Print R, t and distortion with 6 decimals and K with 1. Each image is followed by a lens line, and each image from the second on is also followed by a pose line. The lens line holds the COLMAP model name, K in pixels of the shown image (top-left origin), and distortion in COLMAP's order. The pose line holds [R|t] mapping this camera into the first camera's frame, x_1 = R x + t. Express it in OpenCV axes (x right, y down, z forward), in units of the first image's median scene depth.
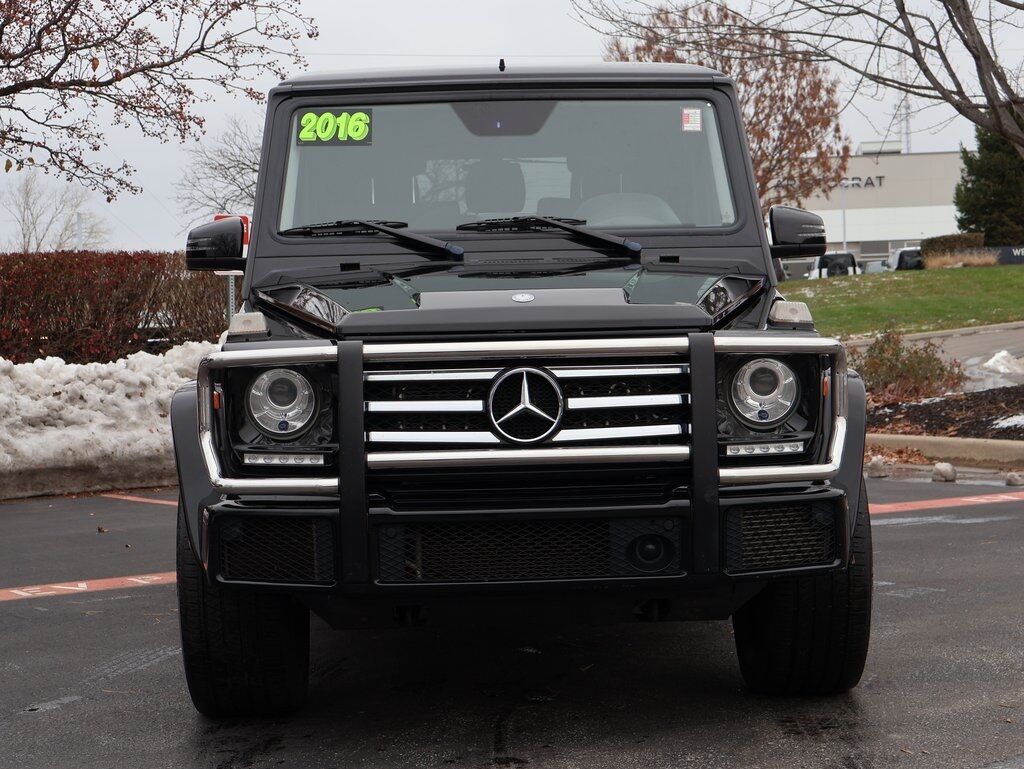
lens RADIAL K [[1832.6, 0, 512.0], [0, 1832.6, 384.5], [0, 0, 1]] dist [0.049898, -0.008733]
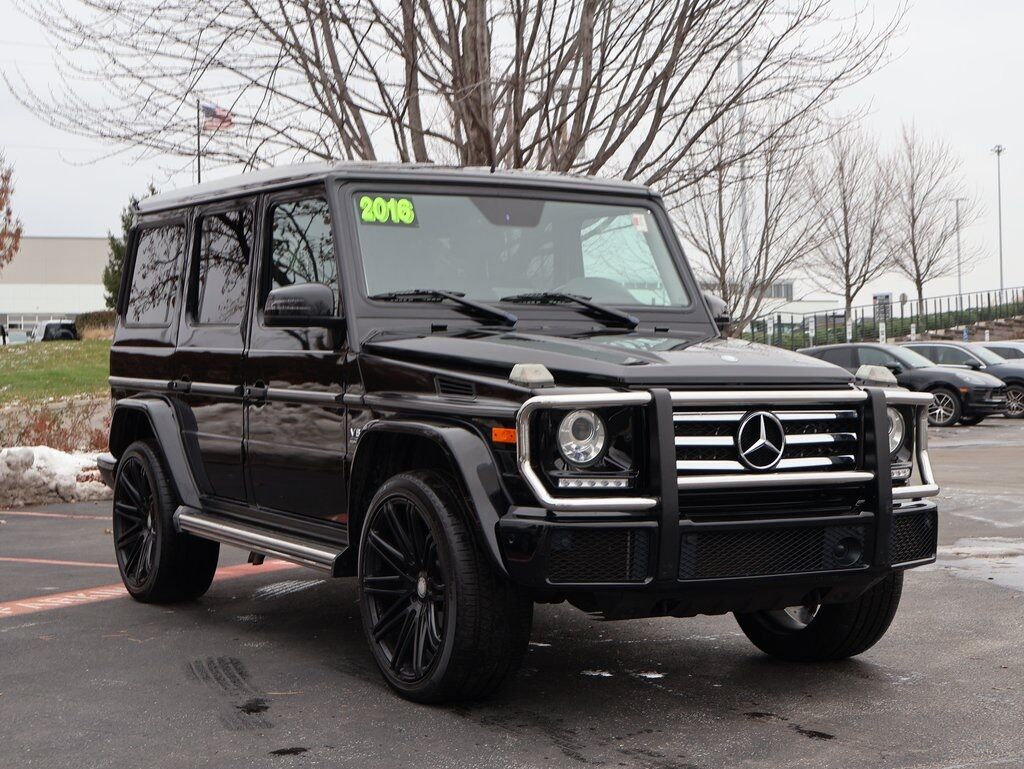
lens RADIAL K [[1601.8, 0, 512.0], [0, 1601.8, 384.5], [0, 0, 1]] dist [0.004369, 0.029174]
pose [[0.908265, 0.019969, 0.417919, -0.623215], [-0.005470, 0.999342, -0.035862, 0.012972], [-0.418360, 0.030286, 0.907776, 0.034600]]
